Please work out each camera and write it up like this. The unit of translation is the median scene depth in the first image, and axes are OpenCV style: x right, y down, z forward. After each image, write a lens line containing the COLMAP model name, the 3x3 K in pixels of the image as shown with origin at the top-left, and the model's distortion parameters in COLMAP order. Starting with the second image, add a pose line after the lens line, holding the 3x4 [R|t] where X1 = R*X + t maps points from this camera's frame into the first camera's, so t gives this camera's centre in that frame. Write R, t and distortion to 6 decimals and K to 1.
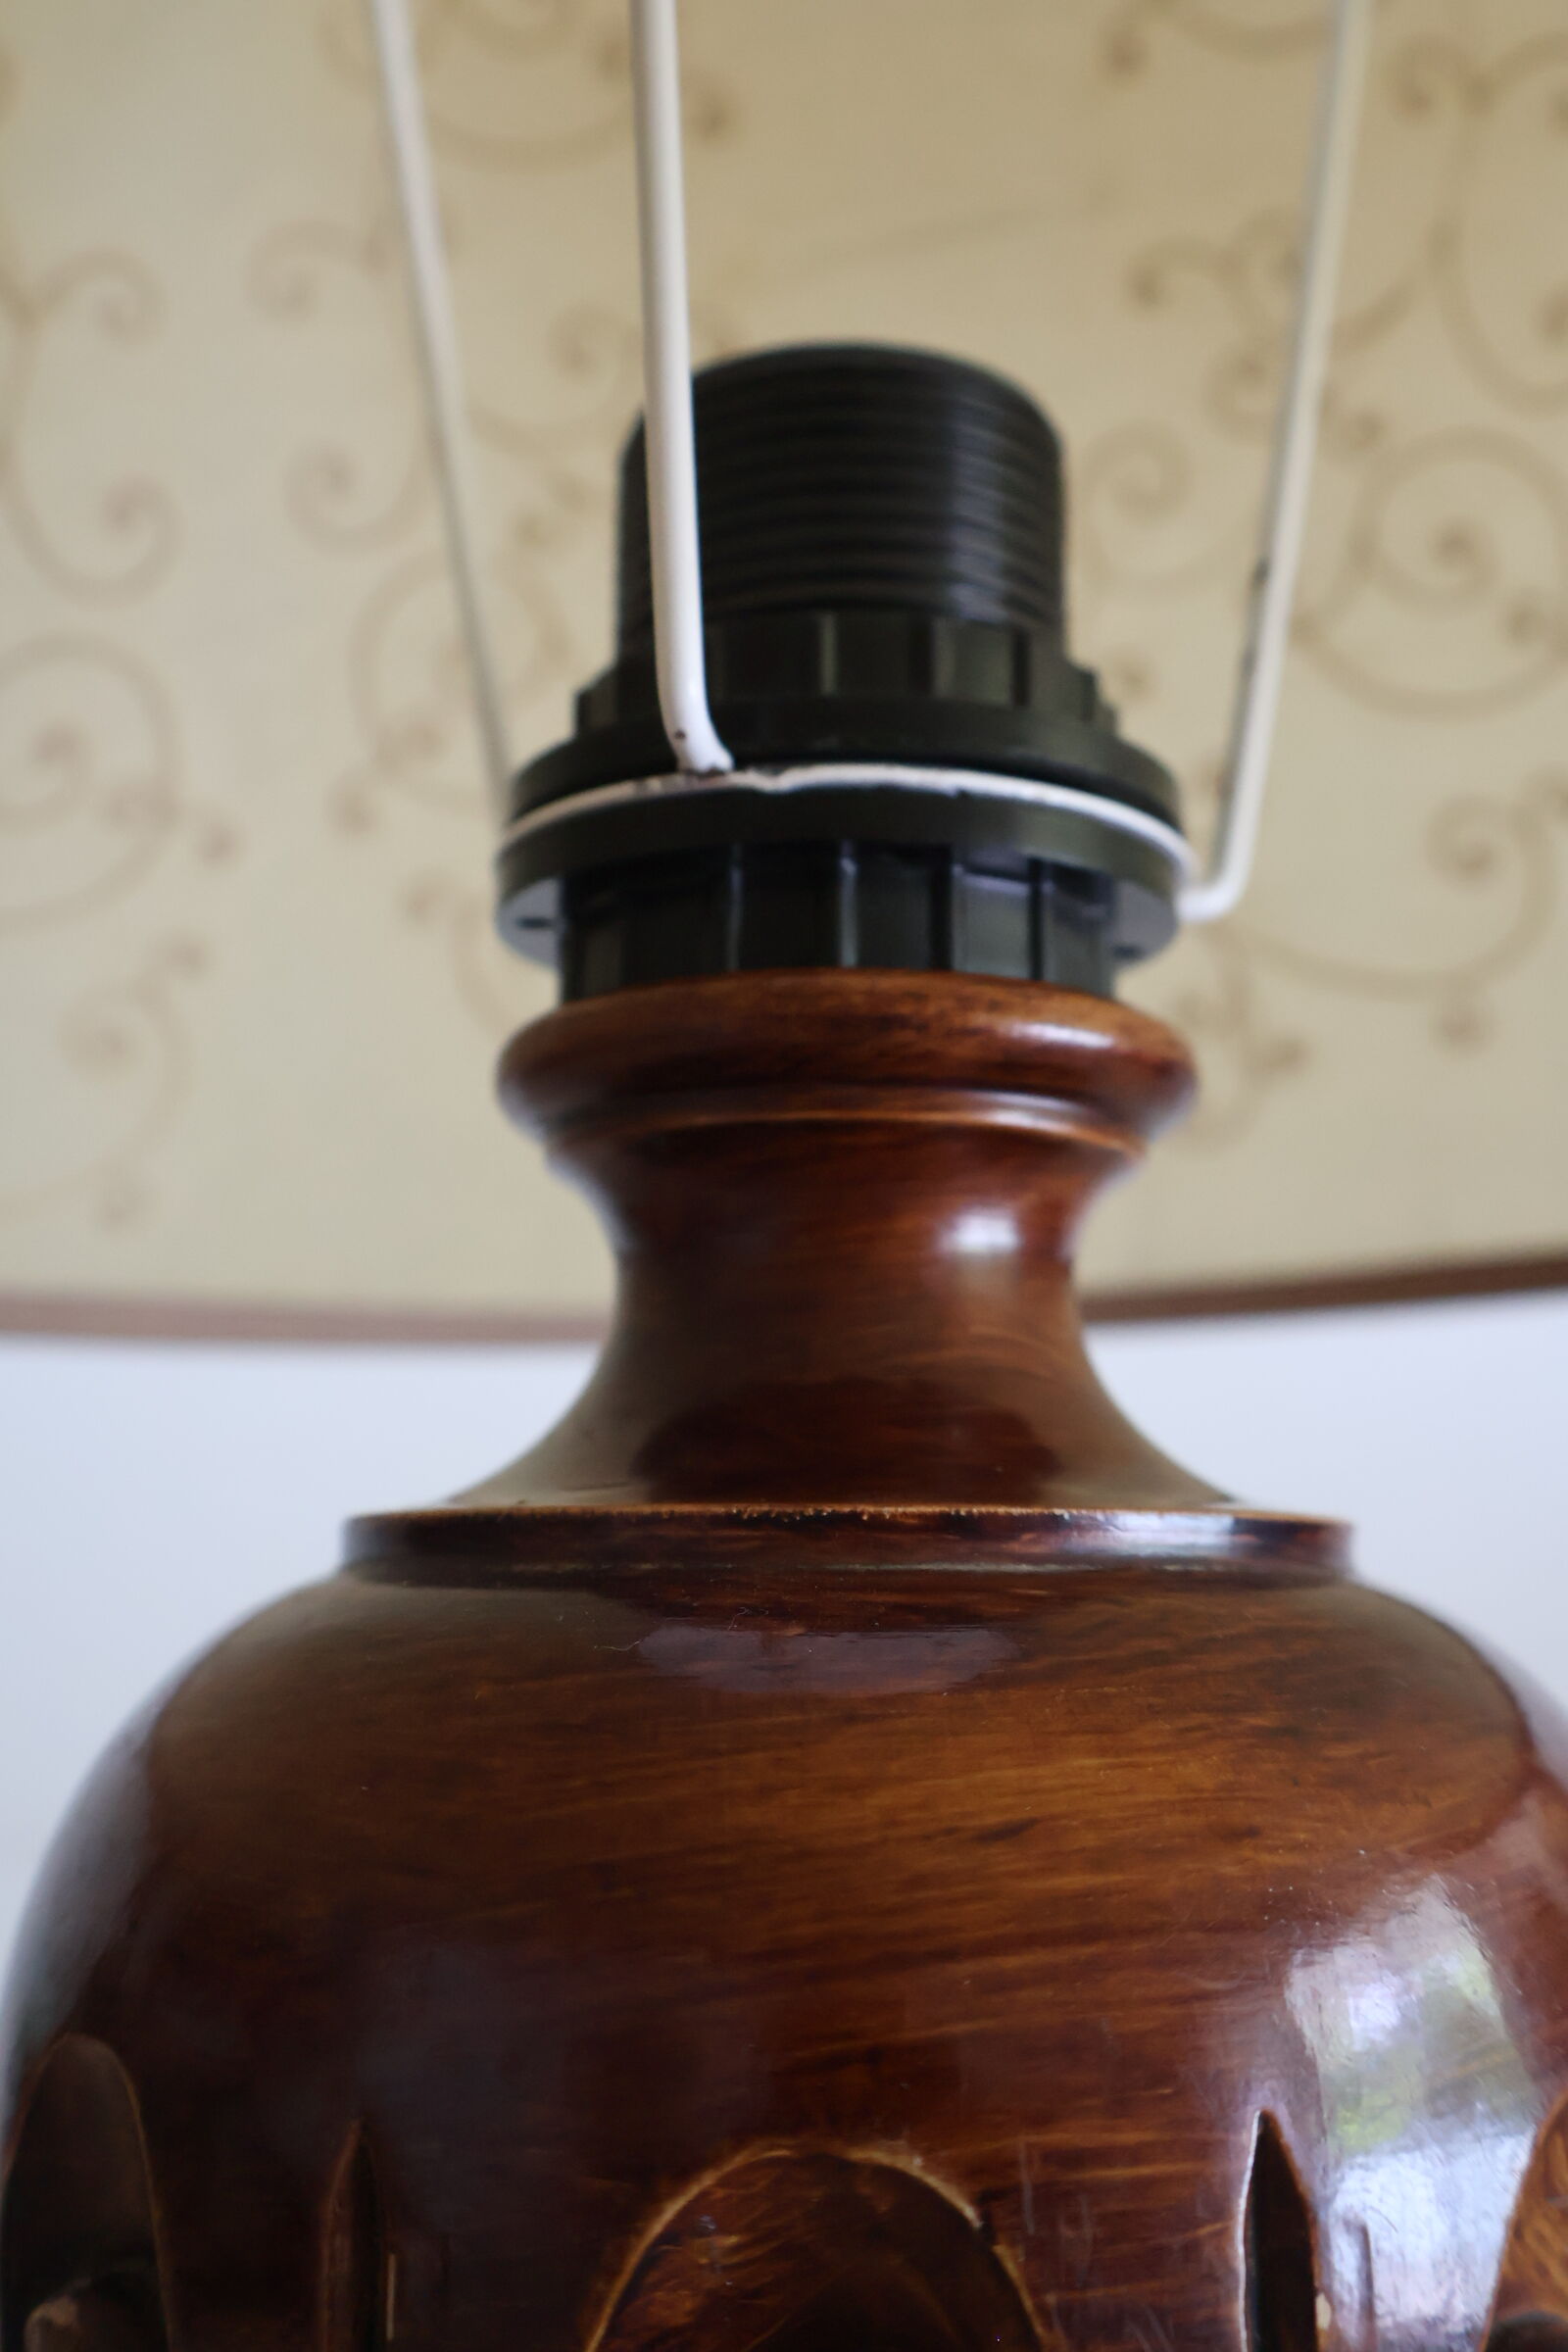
lens RADIAL K [[2562.3, 0, 784.9], [0, 2562.3, 1153.0], [0, 0, 1]] dist [0.016476, 0.000000]
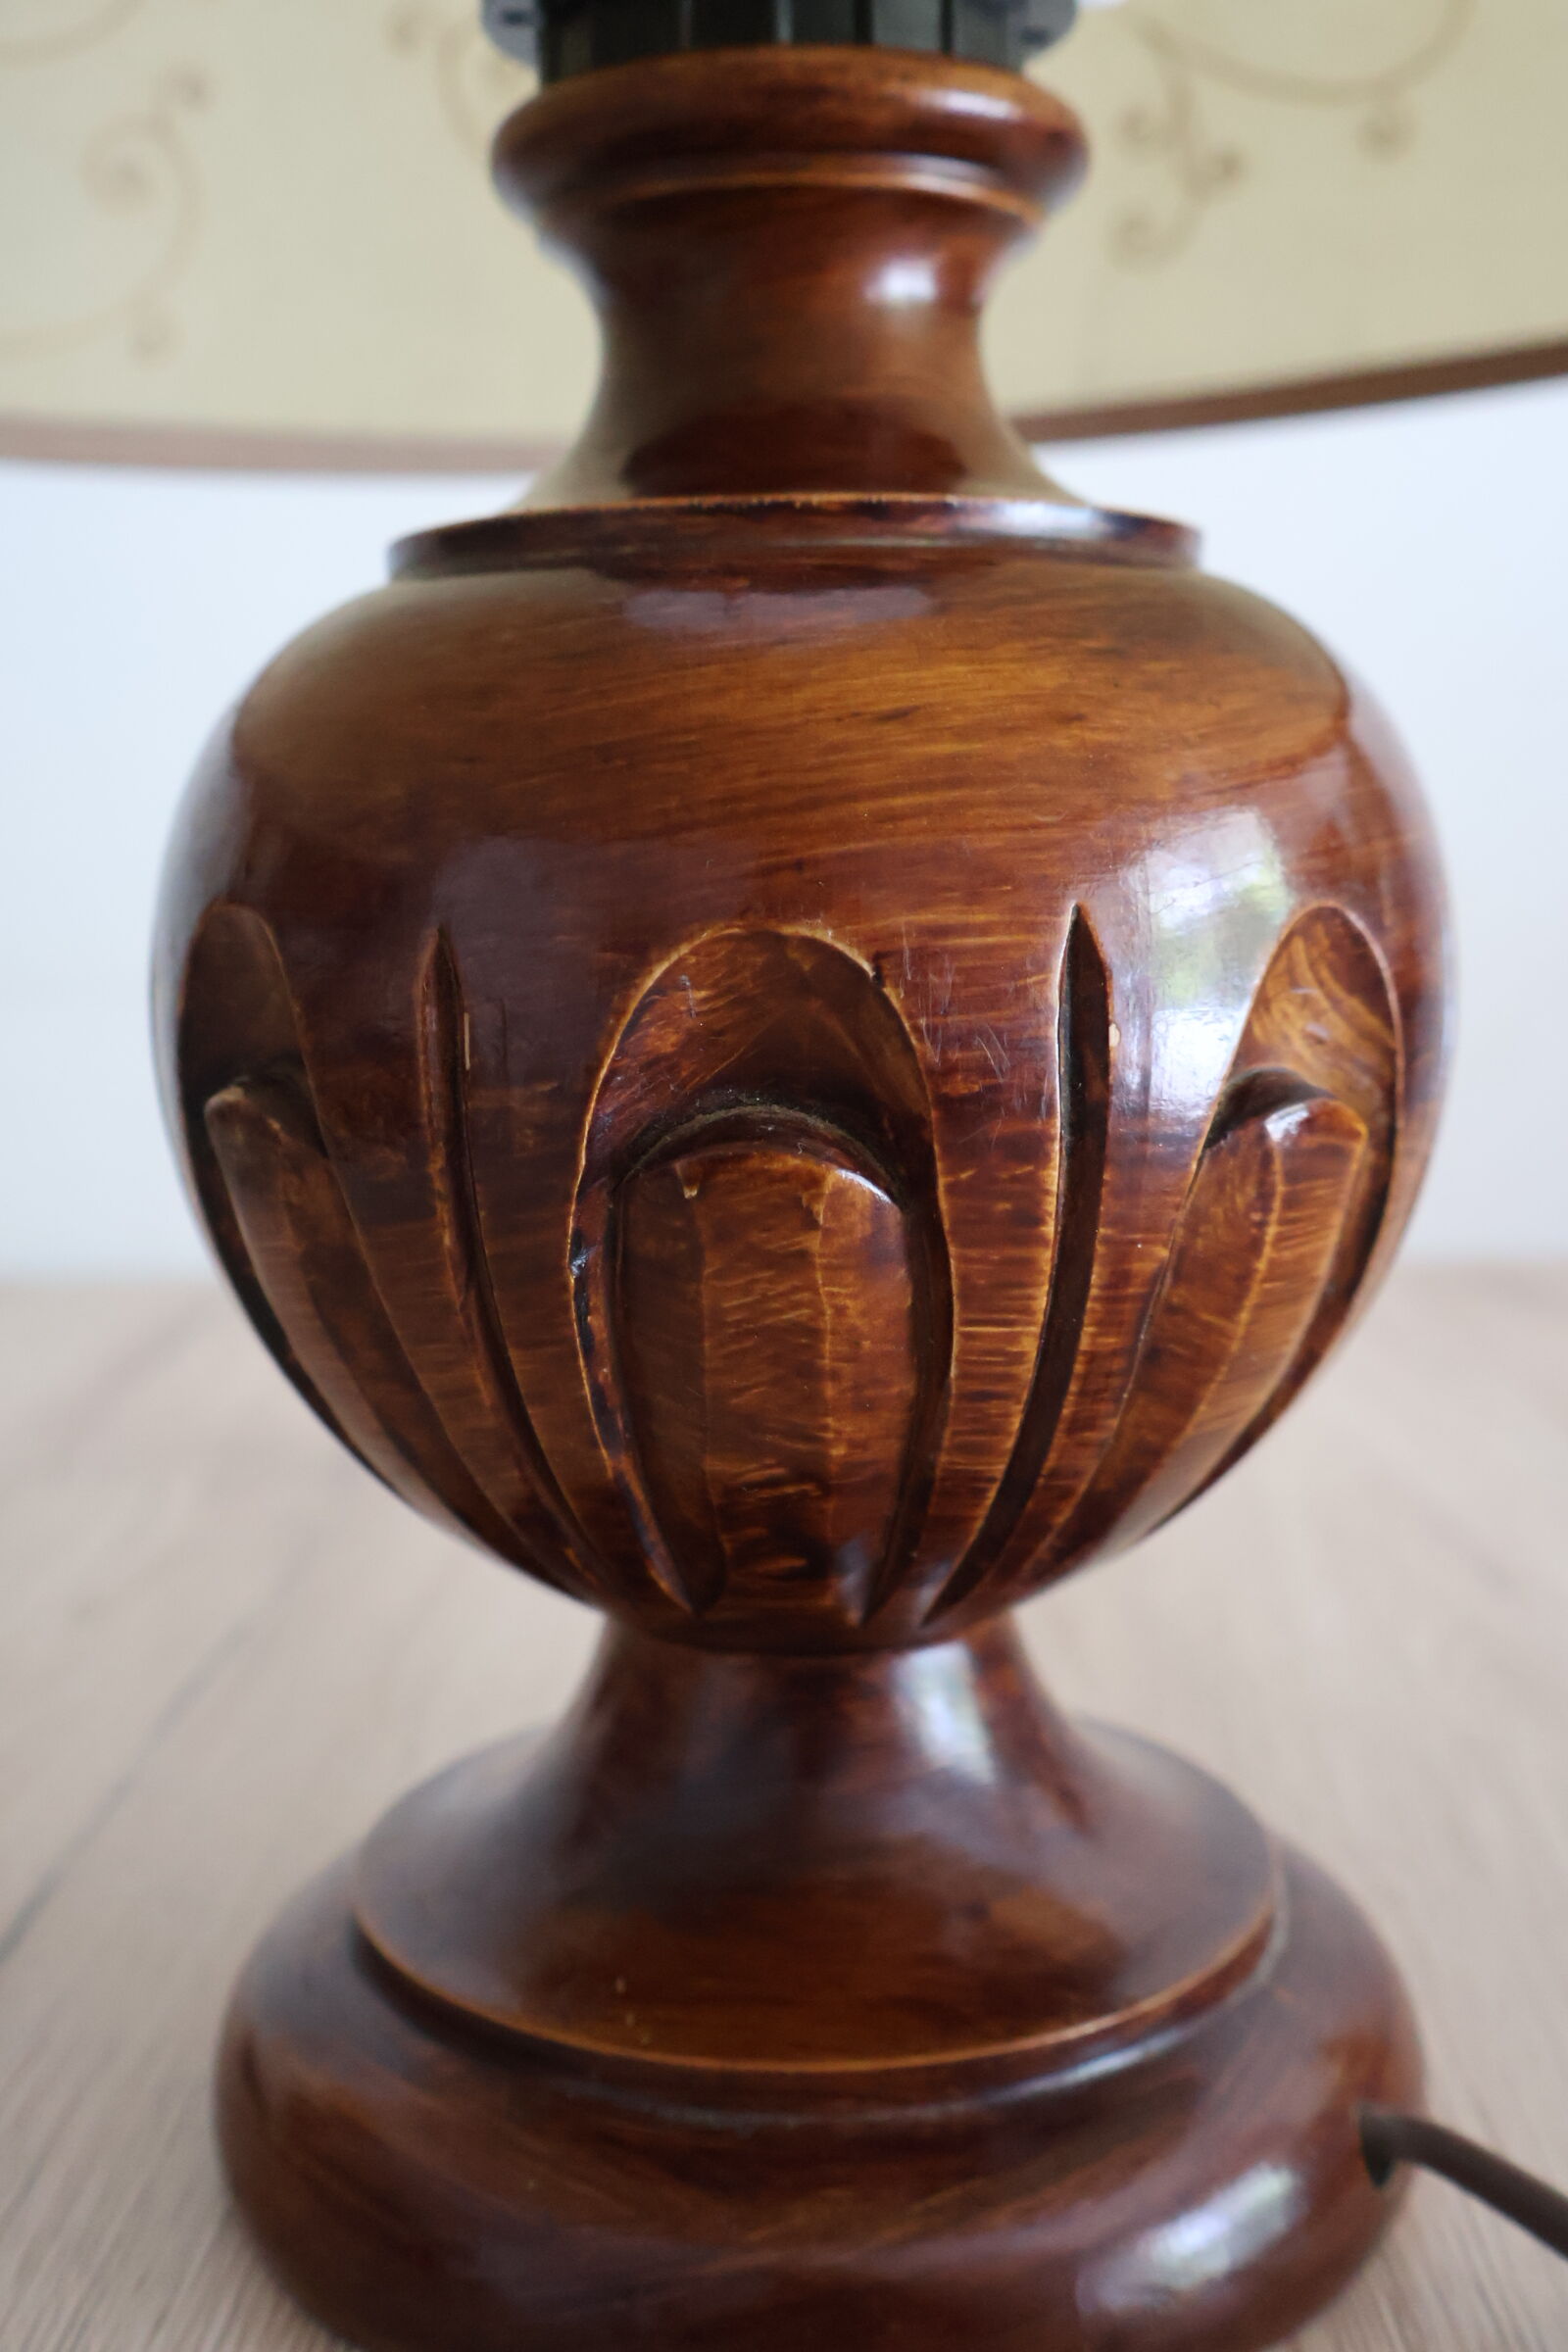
lens RADIAL K [[2562.3, 0, 780.3], [0, 2562.3, 1223.2], [0, 0, 1]] dist [0.016476, 0.000000]
pose [[0.999807, -0.017051, -0.009791, 0.032240], [0.019273, 0.948438, 0.316377, 0.085796], [0.003892, -0.316504, 0.948583, -0.369006]]
